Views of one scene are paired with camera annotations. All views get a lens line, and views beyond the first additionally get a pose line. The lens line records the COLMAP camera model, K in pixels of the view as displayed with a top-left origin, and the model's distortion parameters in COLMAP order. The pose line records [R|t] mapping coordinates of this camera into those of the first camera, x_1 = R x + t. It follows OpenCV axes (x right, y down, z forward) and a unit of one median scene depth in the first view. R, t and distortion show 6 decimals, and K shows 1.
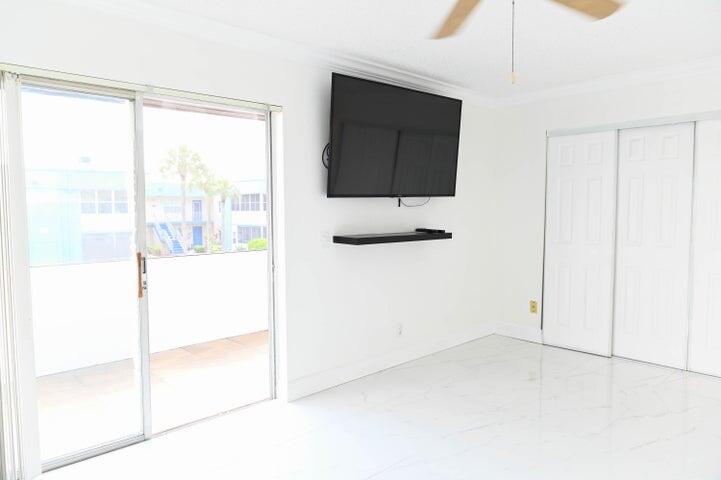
lens RADIAL K [[501.9, 0, 360.5], [0, 501.9, 240.0], [0, 0, 1]] dist [-0.003228, -0.000607]
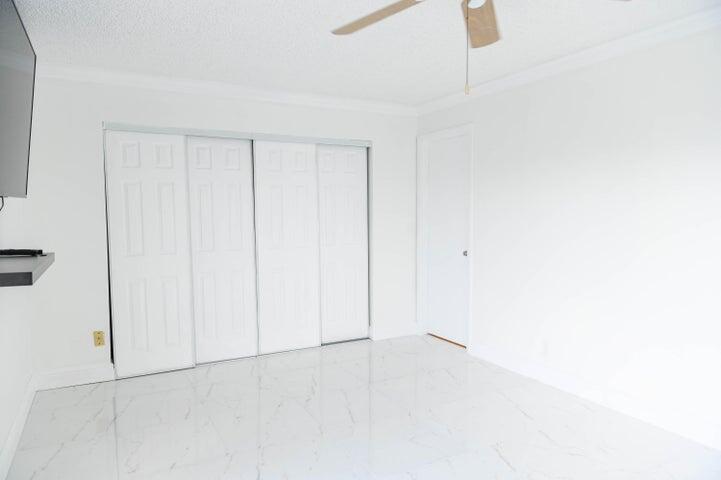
lens RADIAL K [[501.9, 0, 360.5], [0, 501.9, 240.0], [0, 0, 1]] dist [-0.003228, -0.000607]
pose [[0.235660, -0.050055, 0.970546, -0.361438], [0.068927, 0.997019, 0.034684, -0.025136], [-0.969388, 0.058723, 0.238407, 0.434608]]
